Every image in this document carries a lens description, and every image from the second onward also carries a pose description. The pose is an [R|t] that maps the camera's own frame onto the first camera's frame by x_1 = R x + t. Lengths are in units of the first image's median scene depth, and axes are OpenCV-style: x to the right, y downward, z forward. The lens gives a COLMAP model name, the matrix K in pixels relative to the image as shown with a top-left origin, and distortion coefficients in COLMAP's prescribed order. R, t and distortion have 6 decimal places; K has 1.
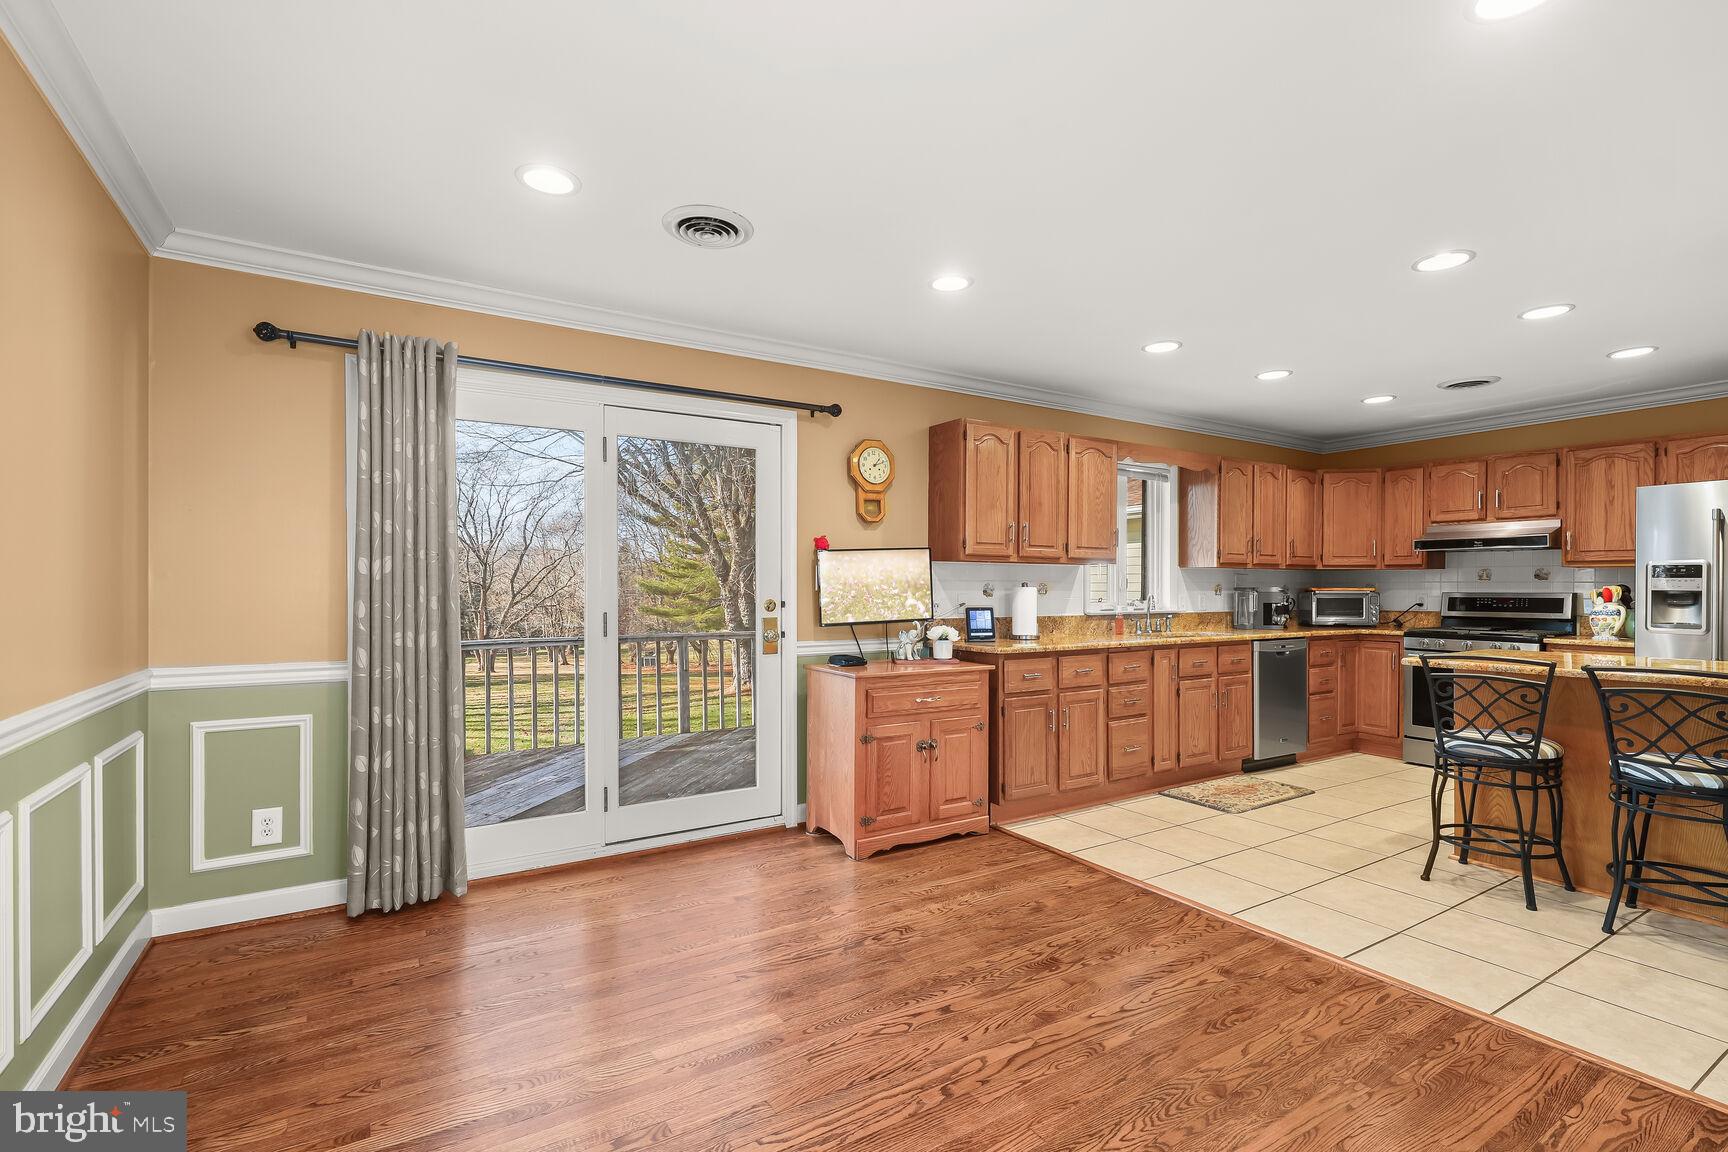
lens RADIAL K [[786.2, 0, 870.9], [0, 786.2, 588.1], [0, 0, 1]] dist [0.001606, -0.000219]
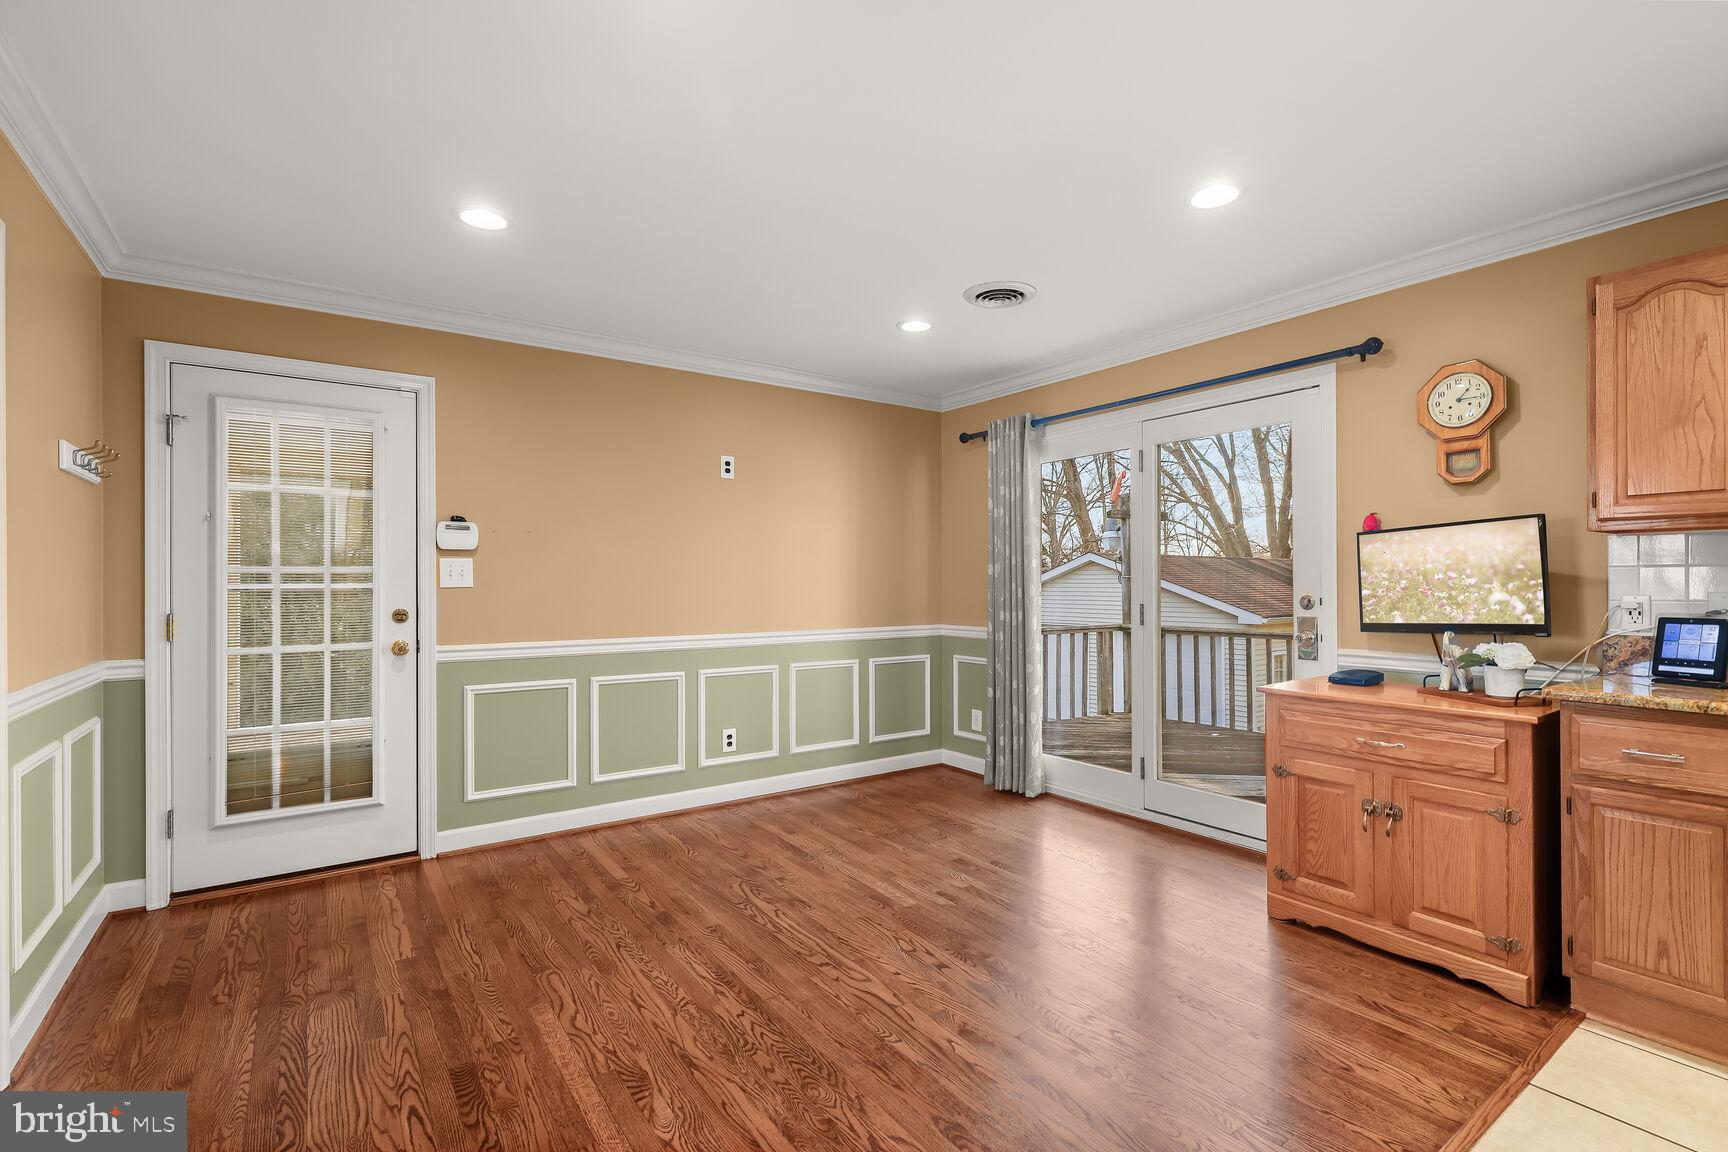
lens RADIAL K [[786.2, 0, 877.9], [0, 786.2, 580.3], [0, 0, 1]] dist [0.001606, -0.000219]
pose [[0.065852, -0.003729, -0.997822, 0.650710], [0.003589, 0.999987, -0.003500, -0.000066], [0.997823, -0.003350, 0.065865, 0.459584]]
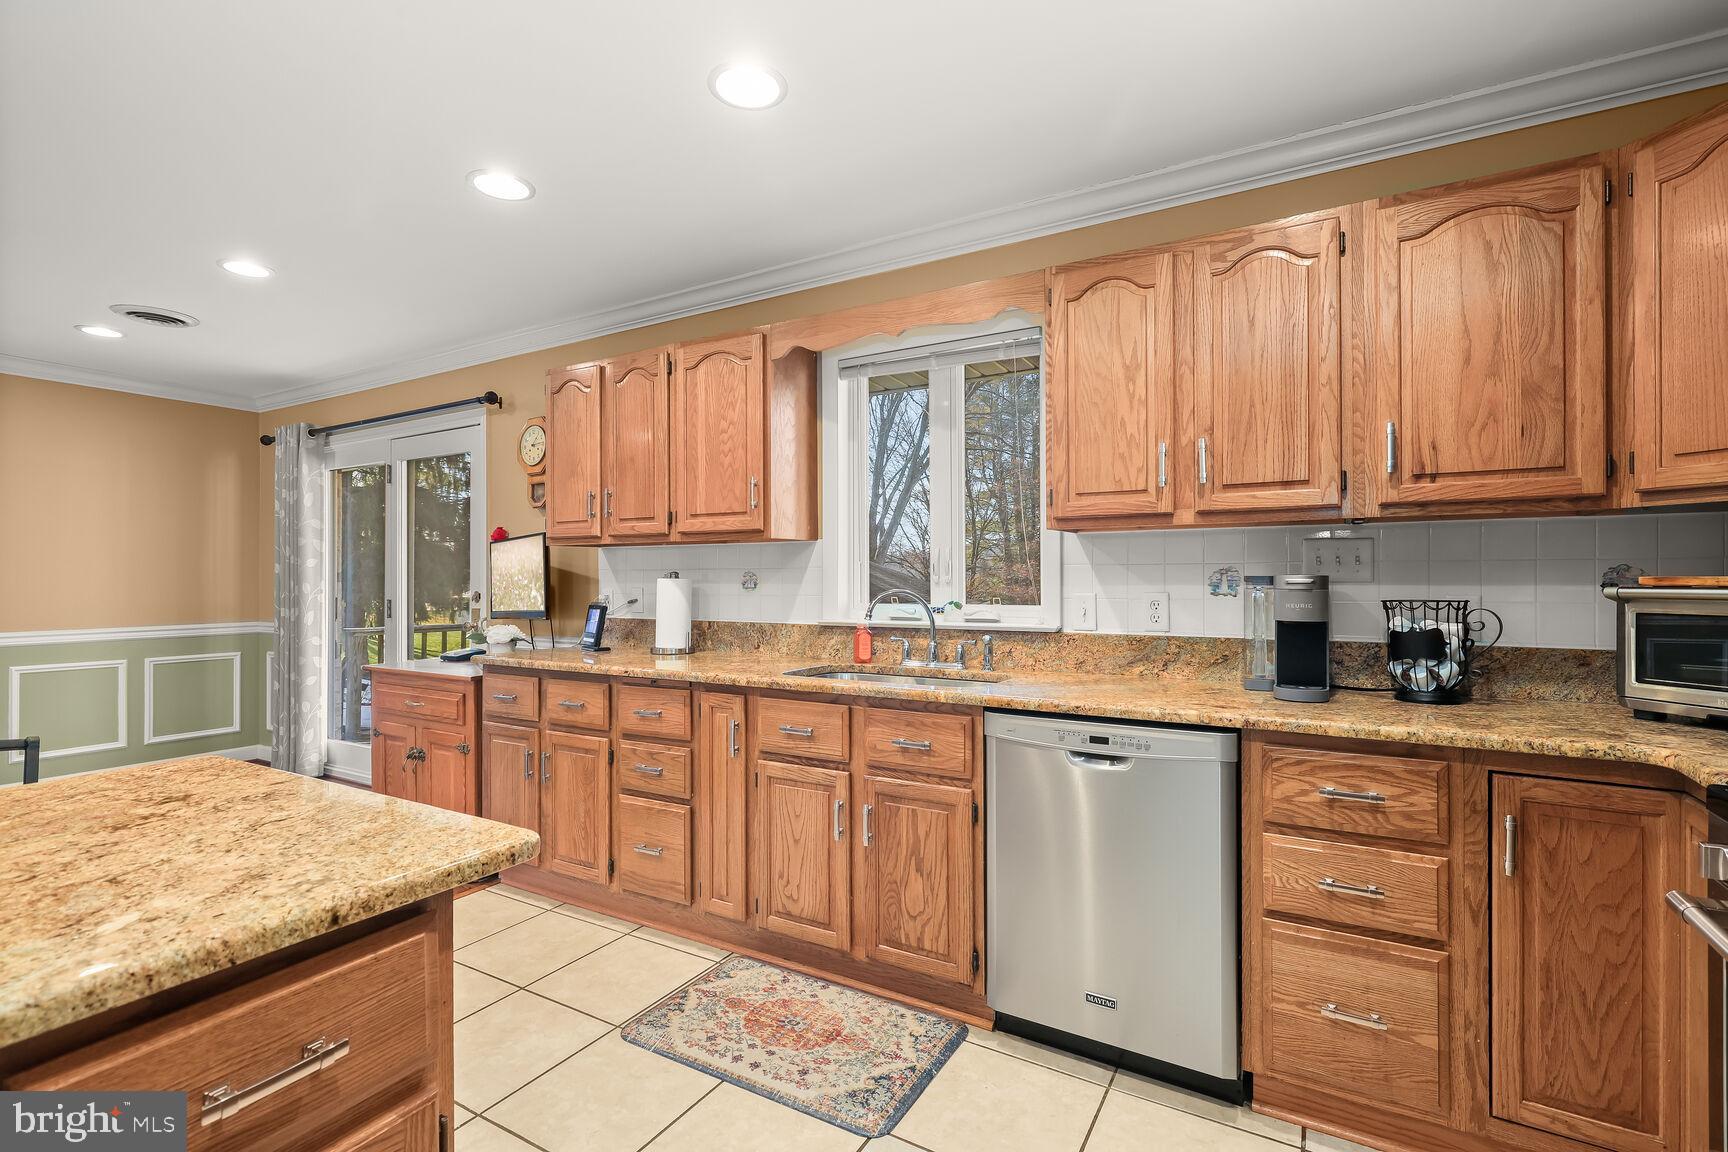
lens RADIAL K [[786.2, 0, 878.9], [0, 786.2, 570.6], [0, 0, 1]] dist [0.001606, -0.000219]
pose [[0.469283, -0.008825, -0.883004, 1.001204], [0.004328, 0.999961, -0.007694, -0.001938], [0.883037, -0.000211, 0.469303, 0.931284]]
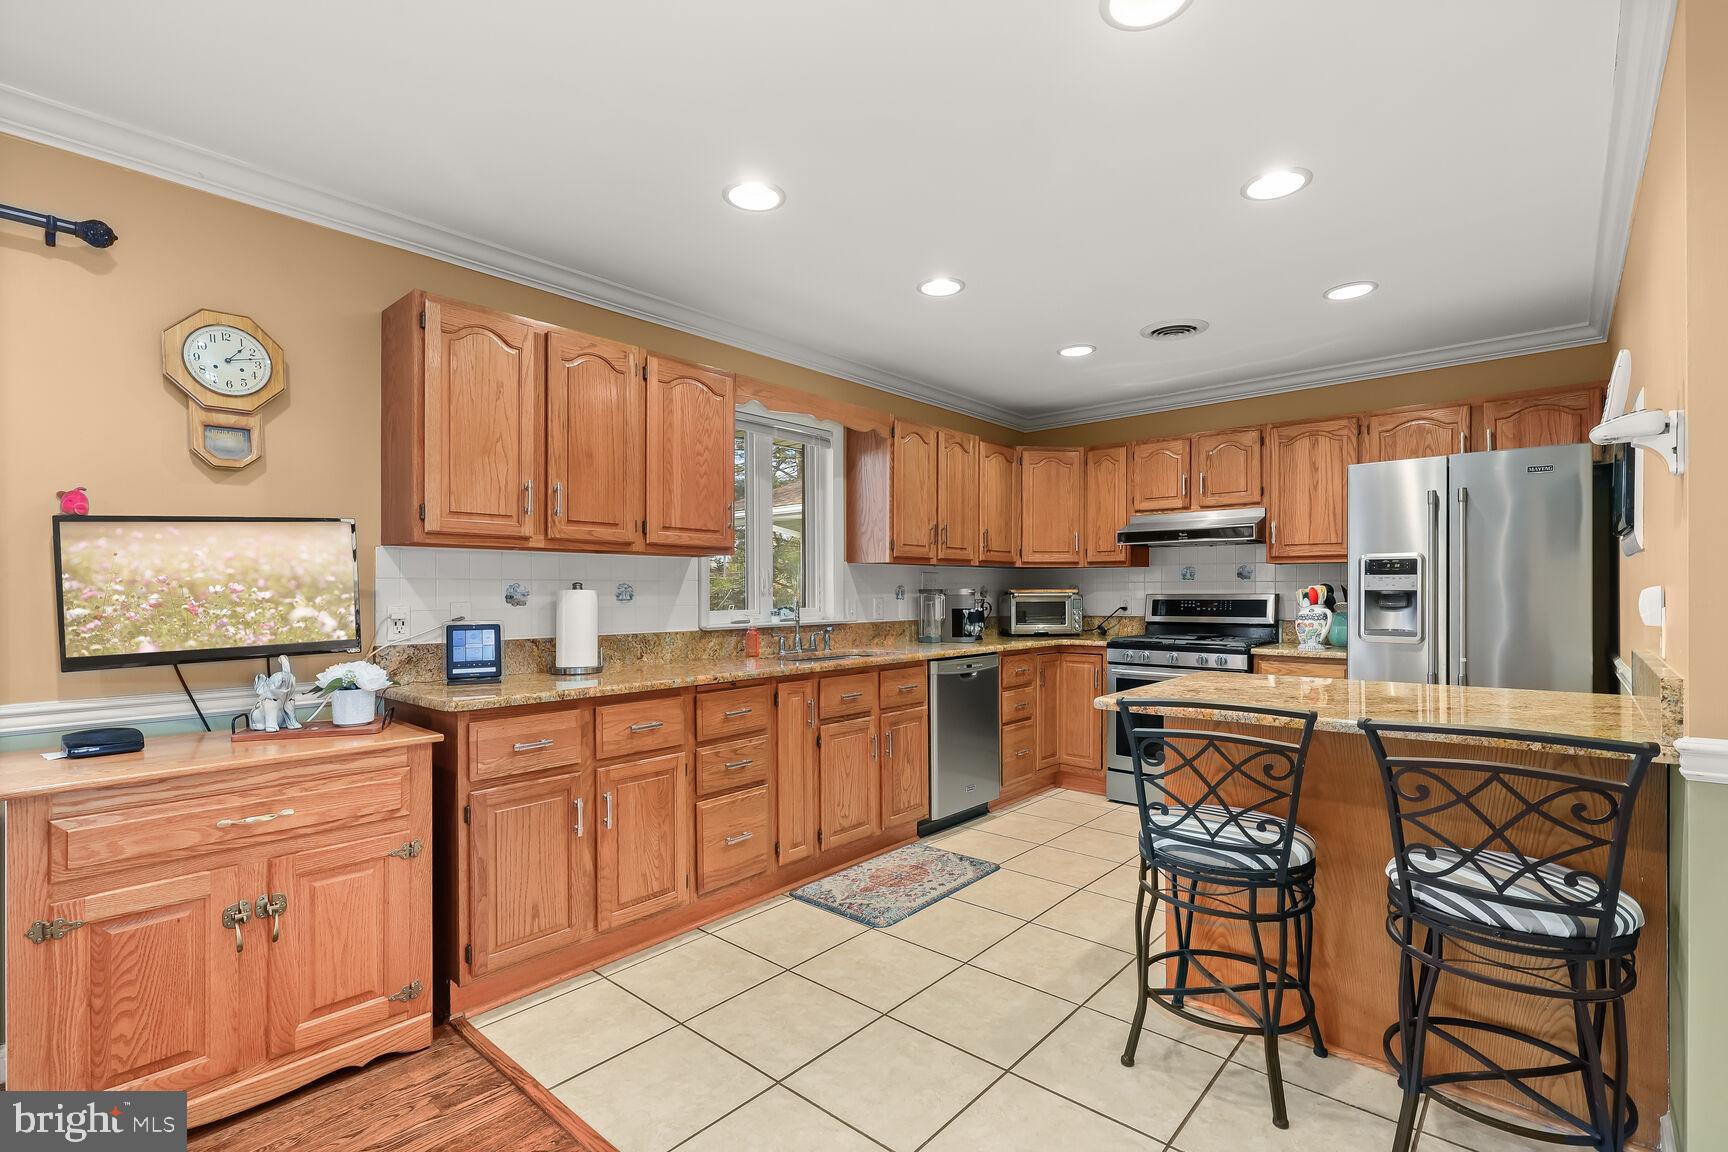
lens RADIAL K [[786.2, 0, 869.2], [0, 786.2, 592.6], [0, 0, 1]] dist [0.001606, -0.000219]
pose [[0.957860, -0.005793, 0.287178, 0.266734], [0.005755, 0.999983, 0.000977, 0.001874], [-0.287179, 0.000717, 0.957877, 0.371834]]
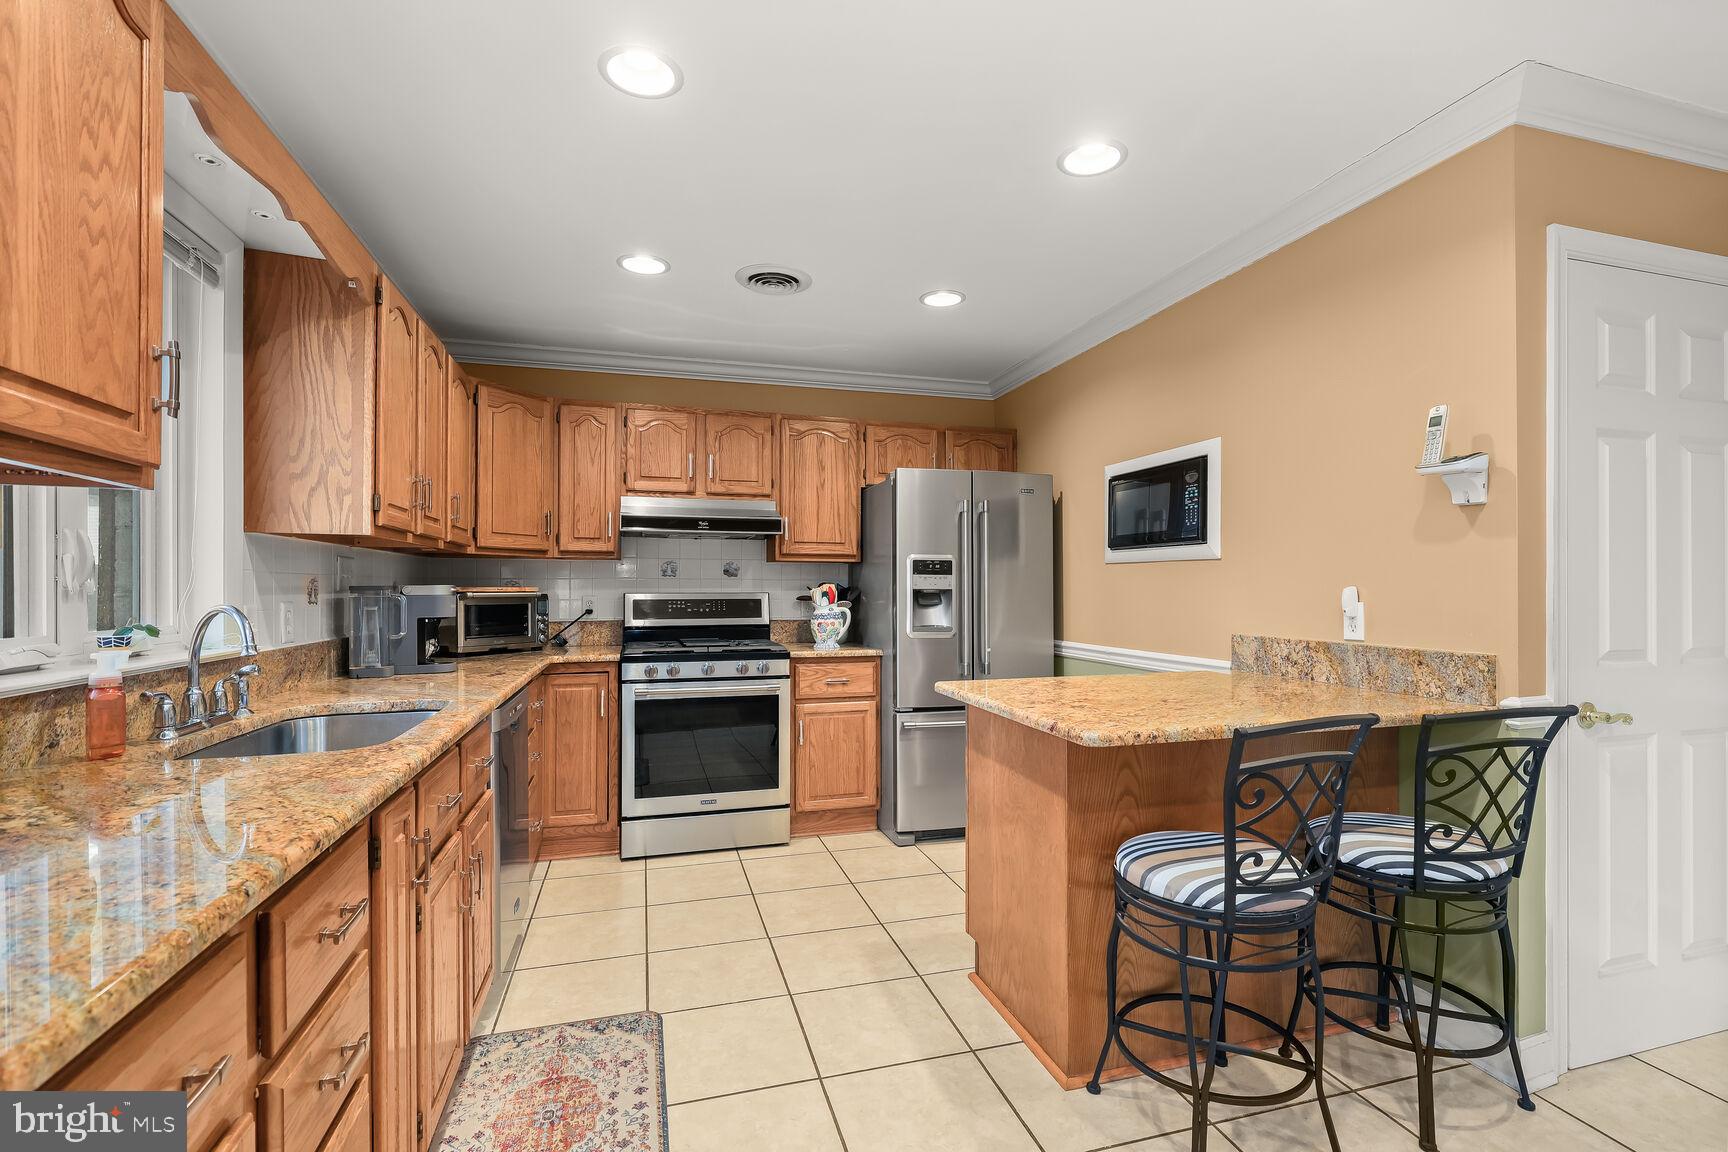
lens RADIAL K [[786.2, 0, 867.1], [0, 786.2, 587.5], [0, 0, 1]] dist [0.001606, -0.000219]
pose [[0.275600, -0.000490, 0.961272, 0.157941], [0.003755, 0.999993, -0.000566, 0.001873], [-0.961265, 0.003766, 0.275600, 0.836469]]
